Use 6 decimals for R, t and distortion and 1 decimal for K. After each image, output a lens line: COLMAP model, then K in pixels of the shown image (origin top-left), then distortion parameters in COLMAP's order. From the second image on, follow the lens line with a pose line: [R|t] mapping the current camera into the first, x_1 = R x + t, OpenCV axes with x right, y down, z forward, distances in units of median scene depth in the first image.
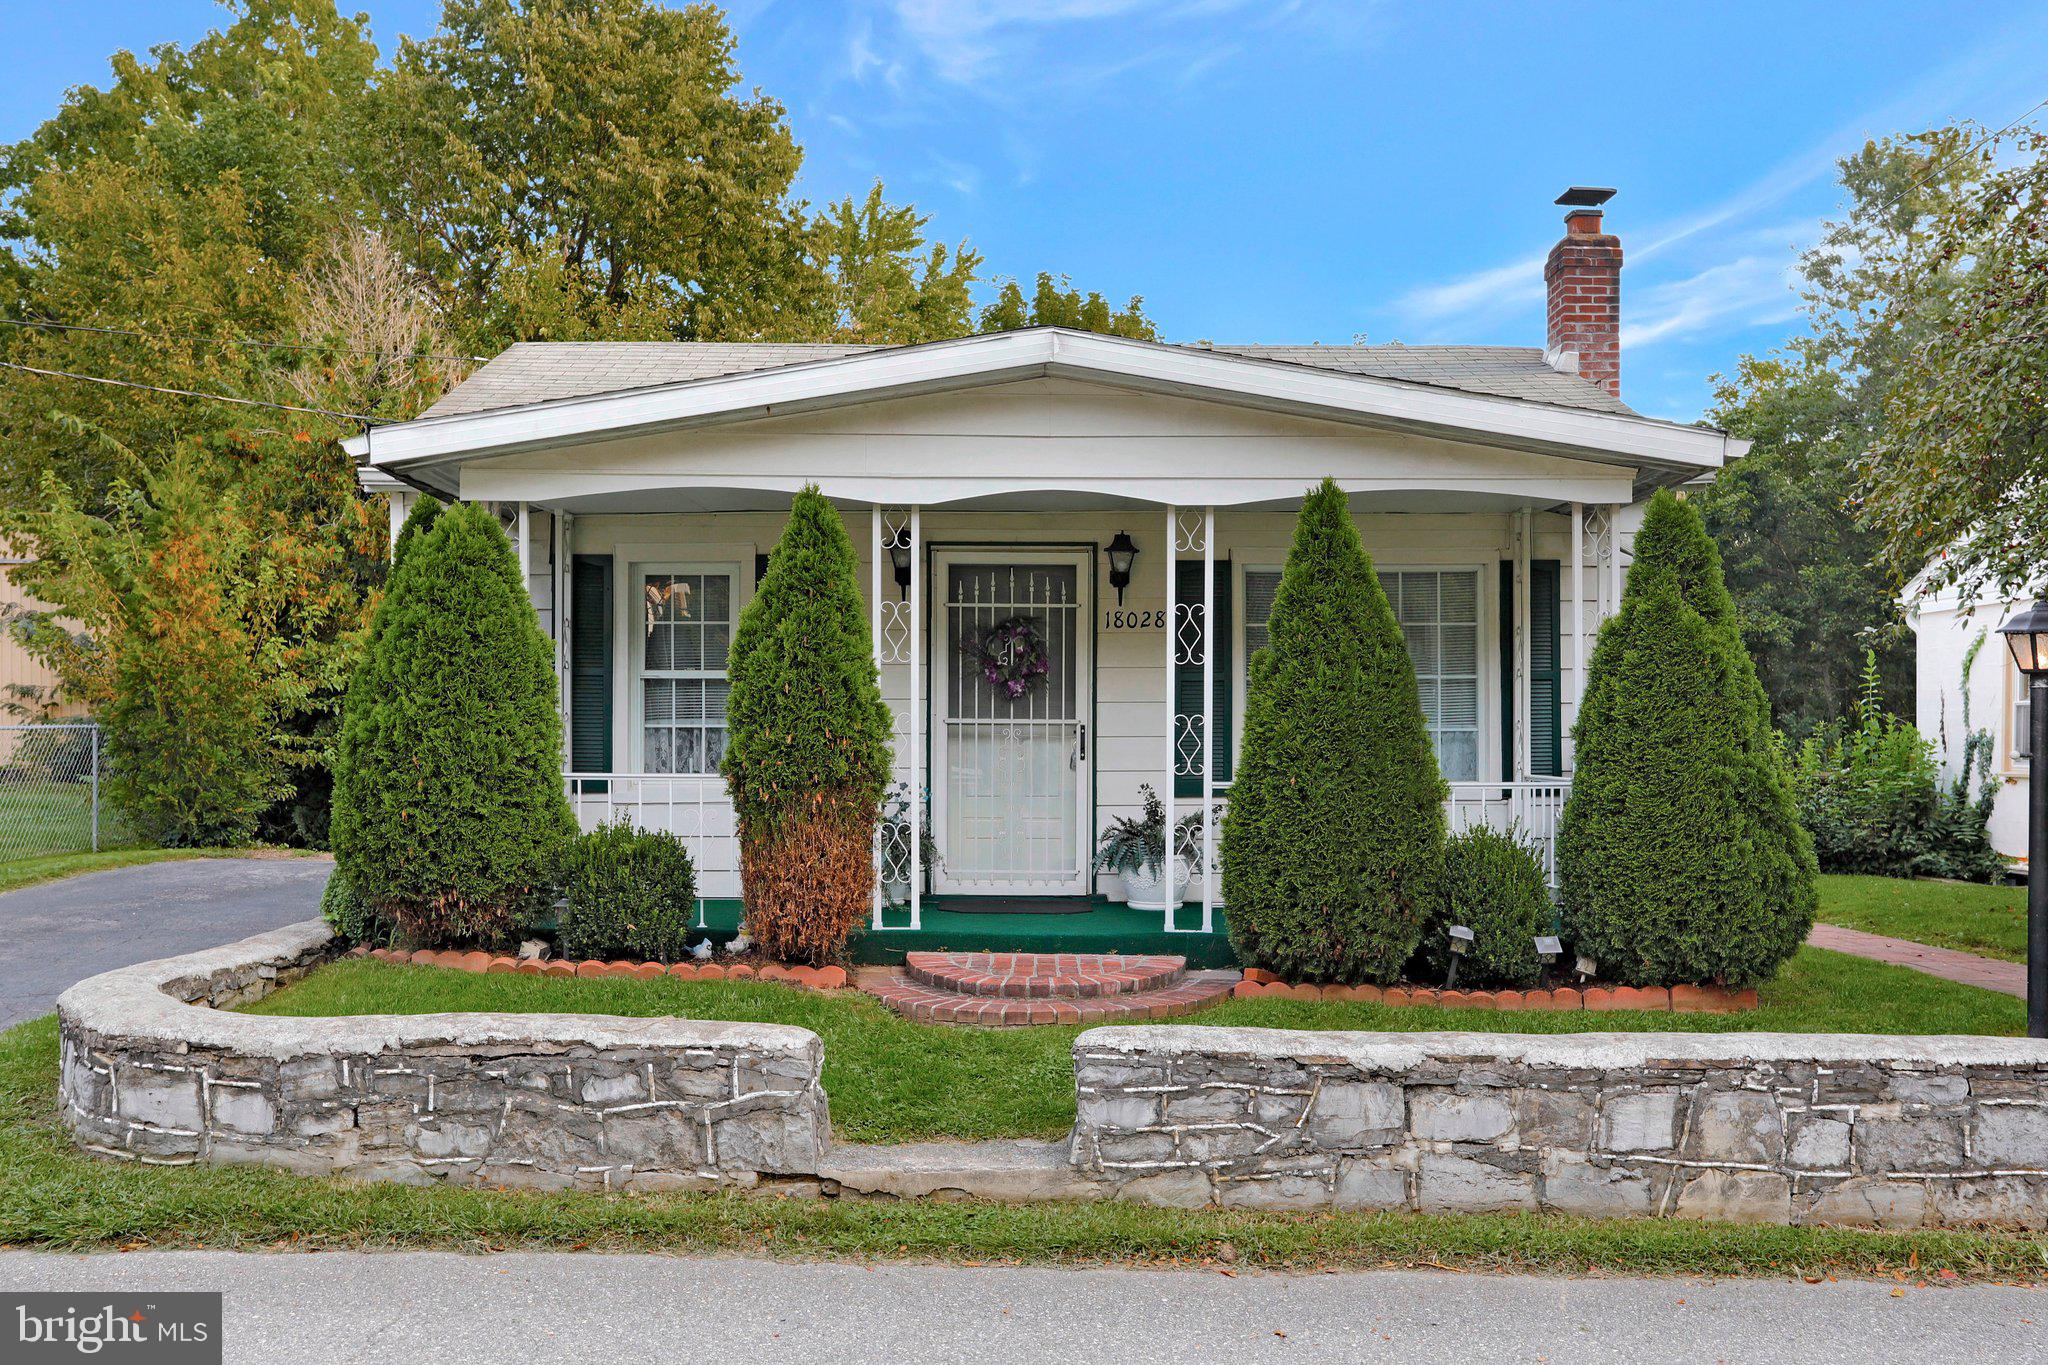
lens RADIAL K [[1770.2, 0, 1027.5], [0, 1770.2, 696.0], [0, 0, 1]] dist [-0.007731, 0.051828]
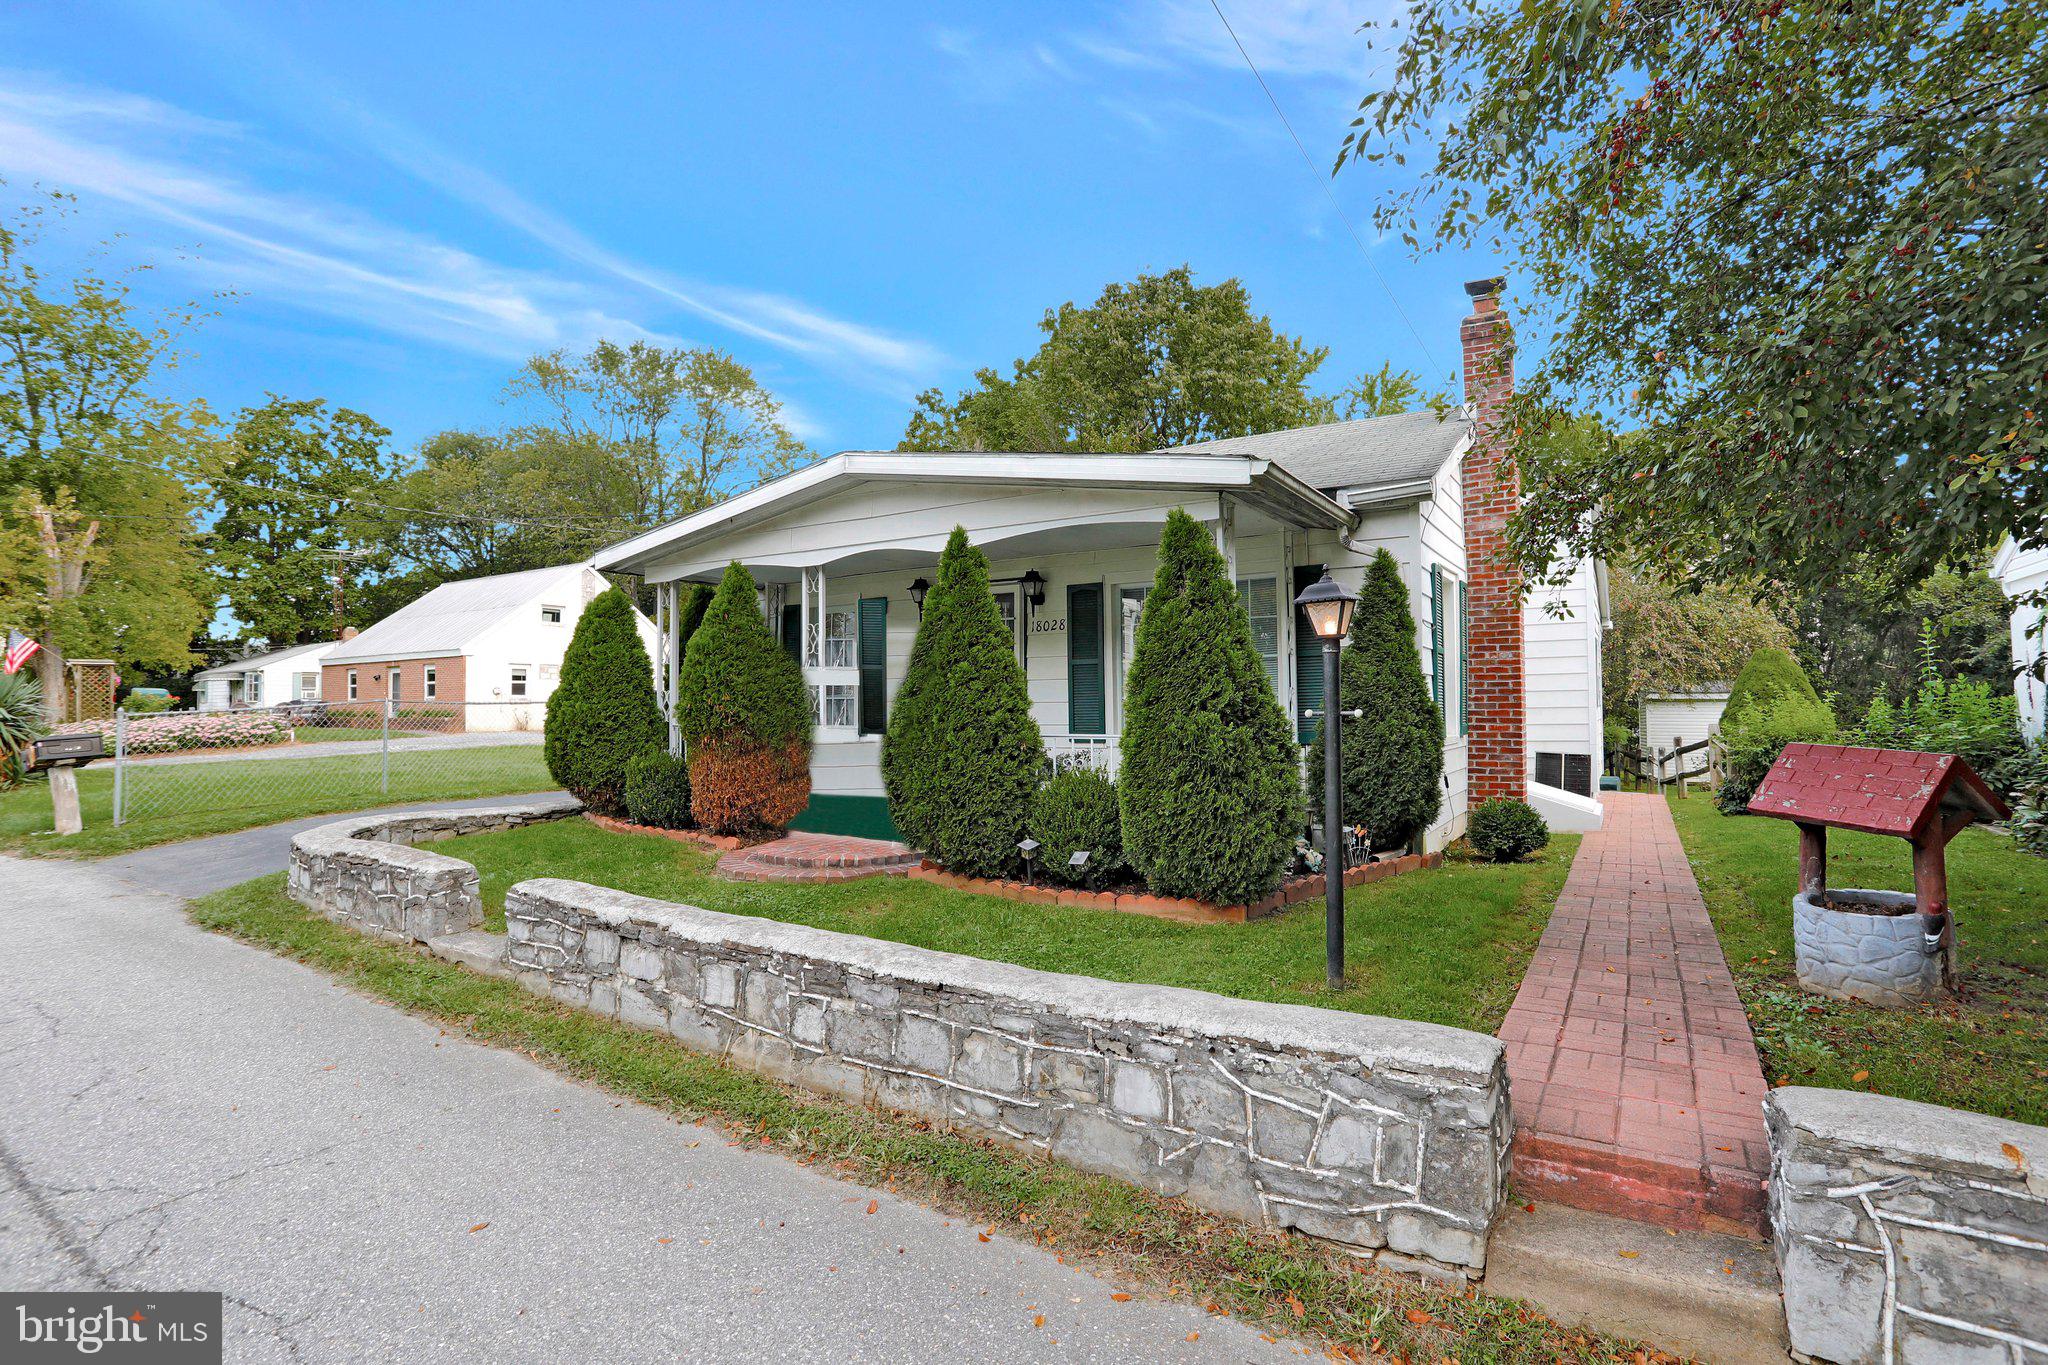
lens RADIAL K [[1012.0, 0, 1019.1], [0, 1012.0, 682.0], [0, 0, 1]] dist [-0.035078, 0.003378]
pose [[0.851493, -0.006286, -0.524328, 0.920945], [0.005197, 0.999980, -0.003549, 0.014573], [0.524340, 0.000297, 0.851509, 0.460194]]
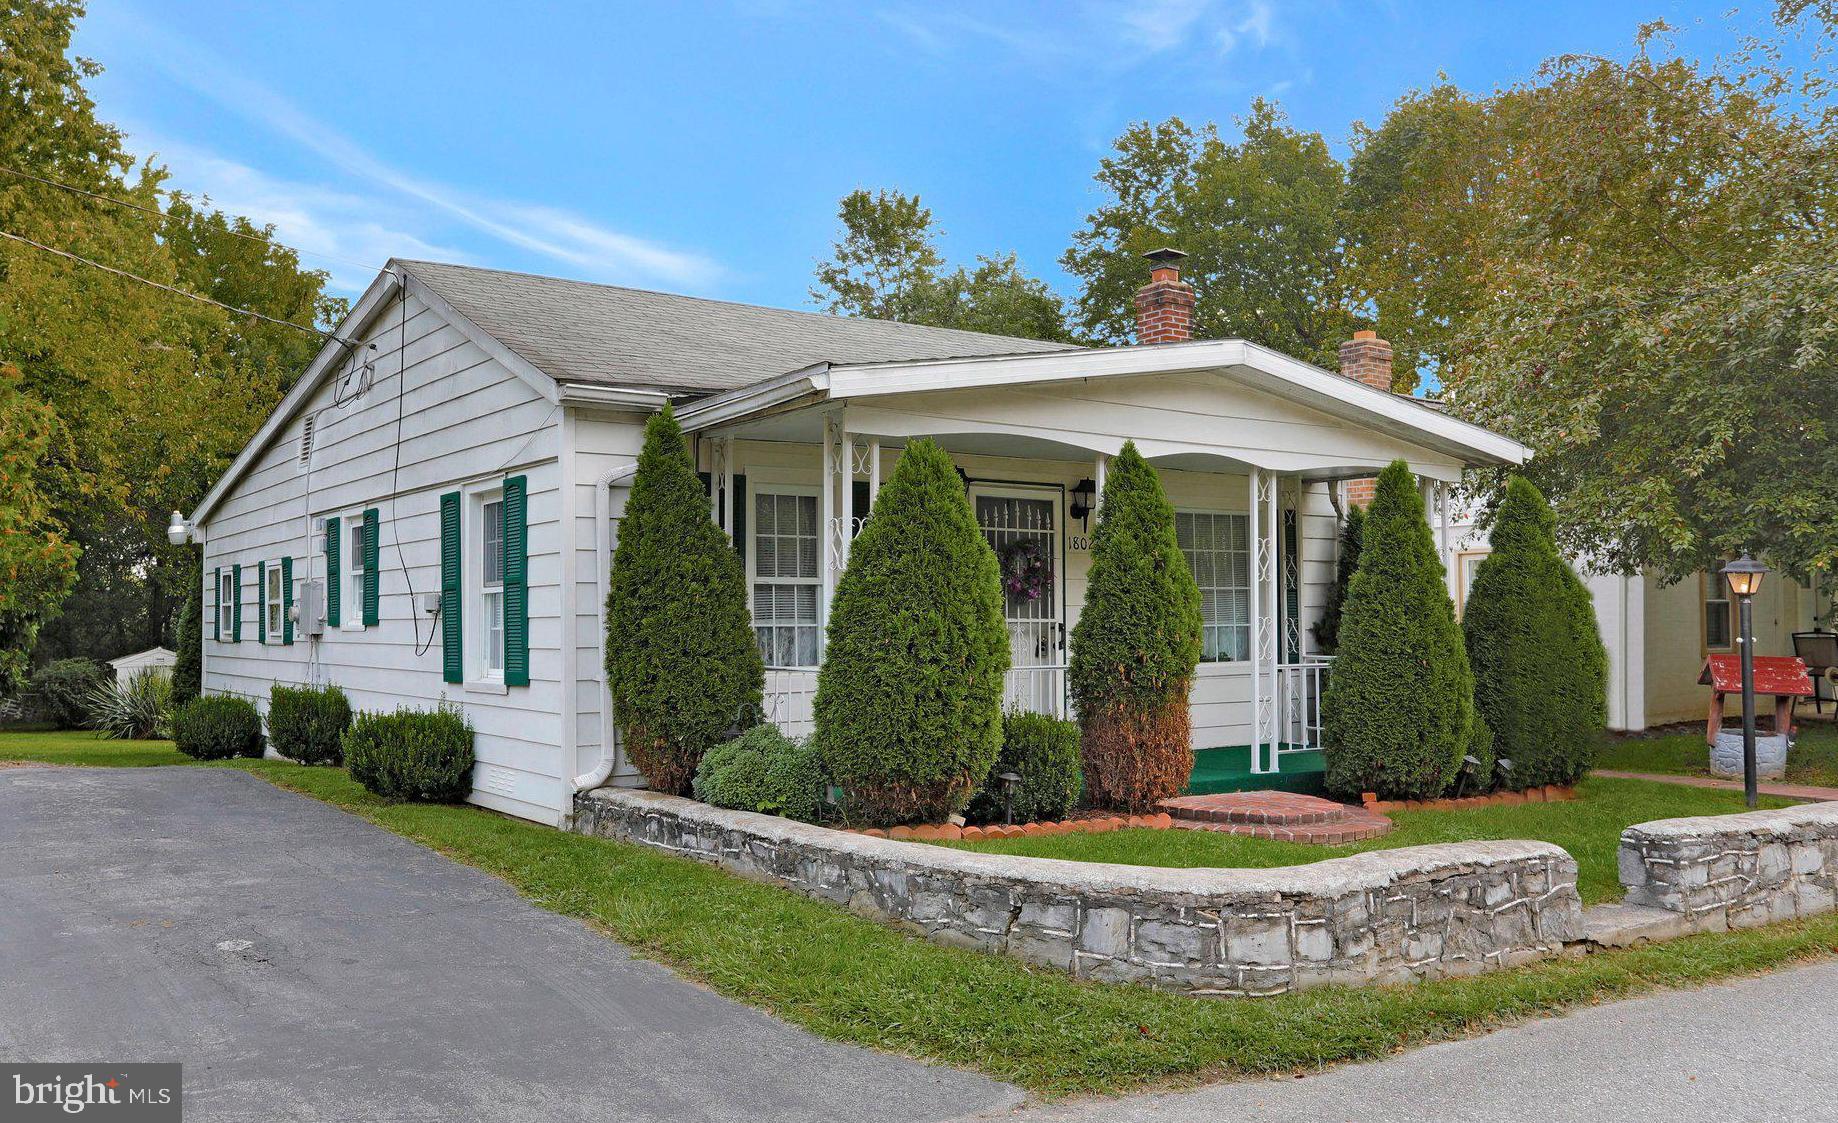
lens RADIAL K [[1512.7, 0, 919.1], [0, 1512.7, 557.1], [0, 0, 1]] dist [0.020829, 0.015496]
pose [[0.808830, 0.024786, 0.587520, -1.302636], [-0.011568, 0.999589, -0.026244, -0.004820], [-0.587928, 0.014430, 0.808784, 0.301452]]
